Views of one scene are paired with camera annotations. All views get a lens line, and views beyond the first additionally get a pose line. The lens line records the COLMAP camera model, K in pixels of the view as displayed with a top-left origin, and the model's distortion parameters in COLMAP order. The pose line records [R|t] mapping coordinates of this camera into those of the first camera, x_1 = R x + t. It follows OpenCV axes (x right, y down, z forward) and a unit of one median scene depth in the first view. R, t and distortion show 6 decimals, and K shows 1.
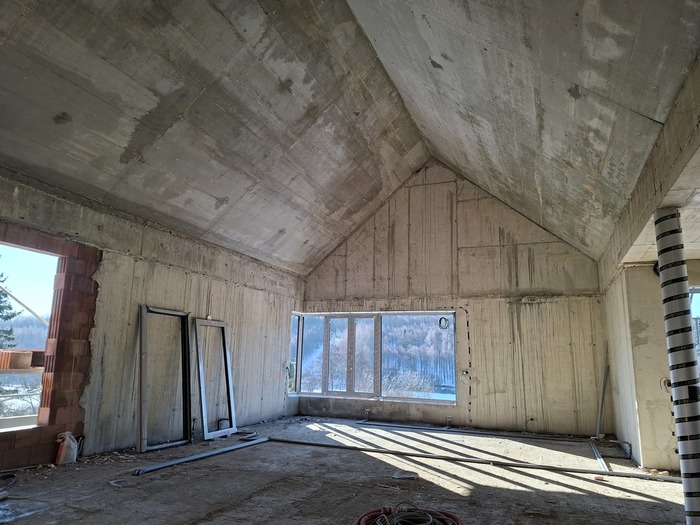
lens RADIAL K [[496.6, 0, 348.7], [0, 496.6, 263.3], [0, 0, 1]] dist [0.081211, -0.020745]
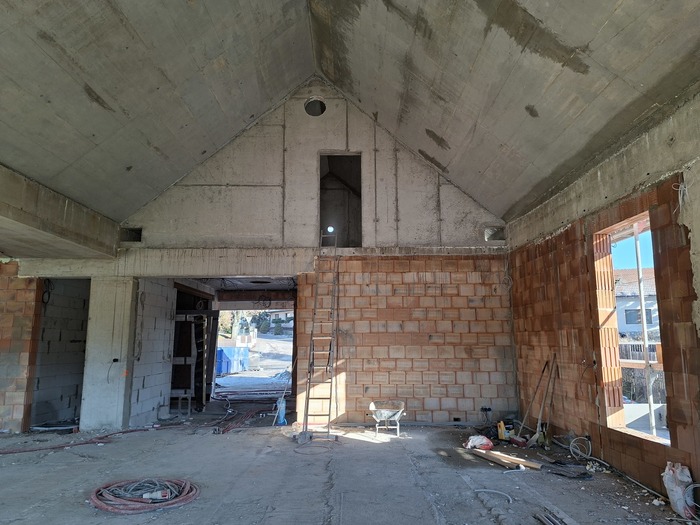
lens RADIAL K [[496.6, 0, 349.8], [0, 496.6, 265.1], [0, 0, 1]] dist [0.081211, -0.020745]
pose [[-0.927846, -0.074460, -0.365455, 0.094652], [0.061510, 0.935900, -0.346853, 0.281065], [0.367856, -0.344305, -0.863792, 1.432886]]
